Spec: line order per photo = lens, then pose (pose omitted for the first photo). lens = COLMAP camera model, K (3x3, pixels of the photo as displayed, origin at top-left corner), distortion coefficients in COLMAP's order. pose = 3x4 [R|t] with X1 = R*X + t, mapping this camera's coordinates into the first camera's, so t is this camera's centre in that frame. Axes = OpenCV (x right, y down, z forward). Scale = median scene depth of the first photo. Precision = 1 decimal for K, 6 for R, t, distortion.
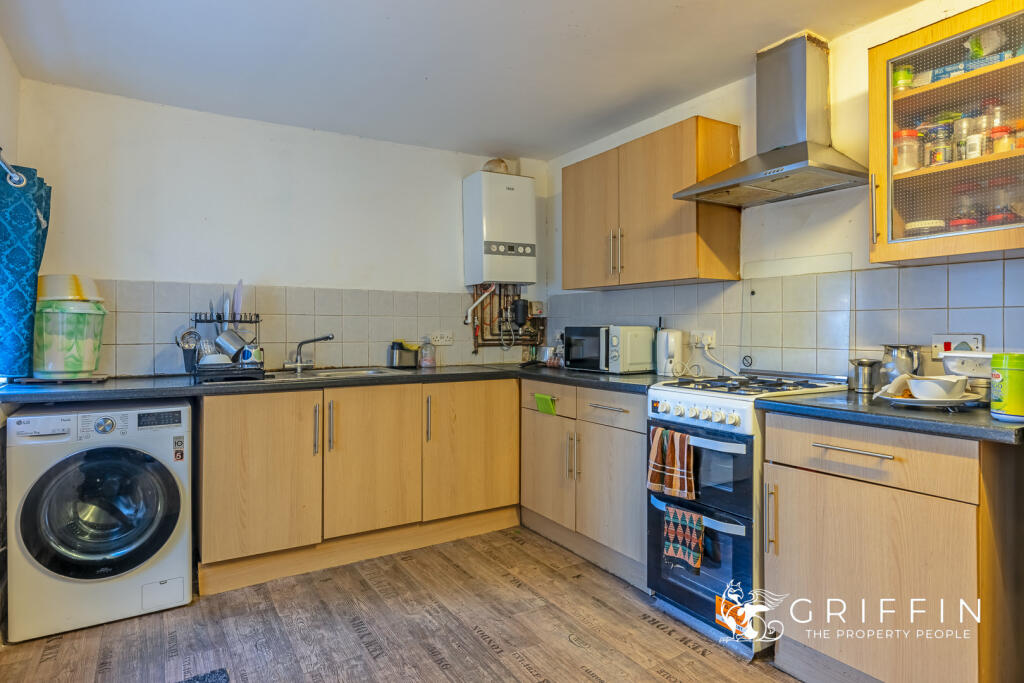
lens RADIAL K [[572.9, 0, 514.3], [0, 572.9, 329.7], [0, 0, 1]] dist [-0.000563, 0.000275]
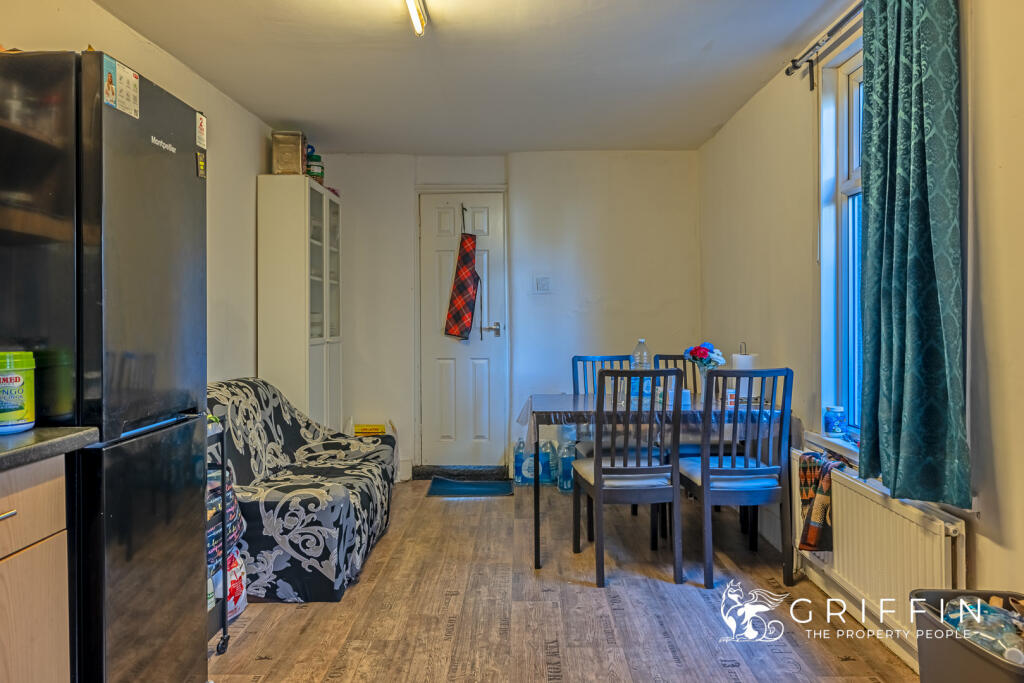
lens RADIAL K [[693.3, 0, 511.2], [0, 693.3, 322.9], [0, 0, 1]] dist [0.000703, 0.000455]
pose [[-0.844087, 0.001586, 0.536204, -0.633359], [0.003209, 0.999993, 0.002094, -0.000181], [-0.536197, 0.003488, -0.844086, 1.571562]]
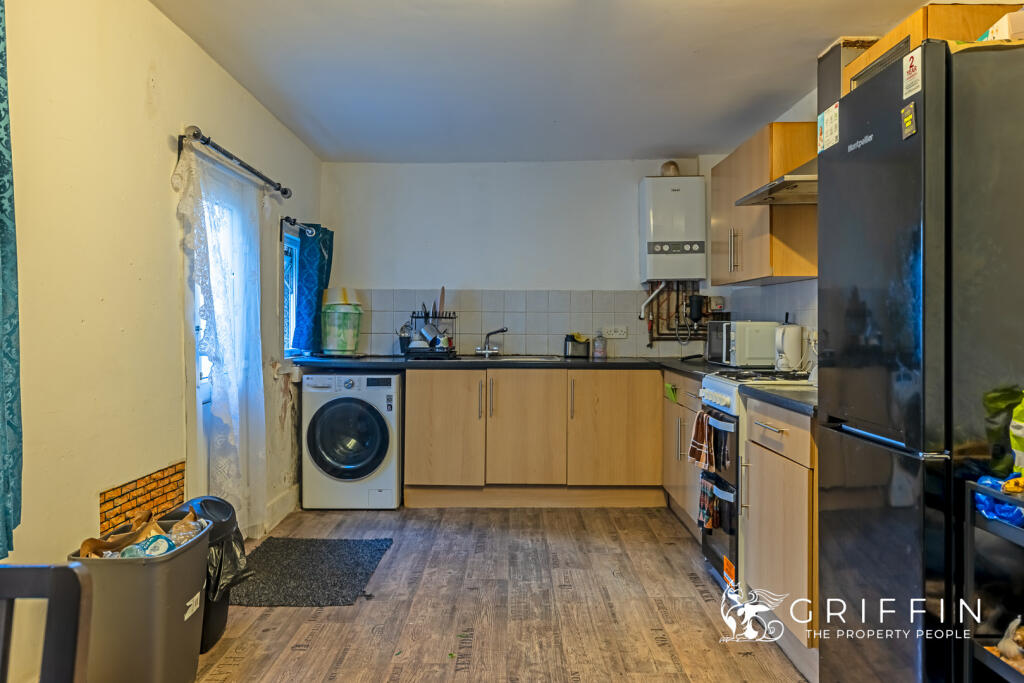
lens RADIAL K [[693.3, 0, 511.2], [0, 693.3, 322.9], [0, 0, 1]] dist [0.000703, 0.000455]
pose [[0.848987, 0.003702, -0.528400, 0.561935], [-0.004532, 0.999990, -0.000276, -0.001921], [0.528394, 0.002629, 0.848996, -0.323100]]
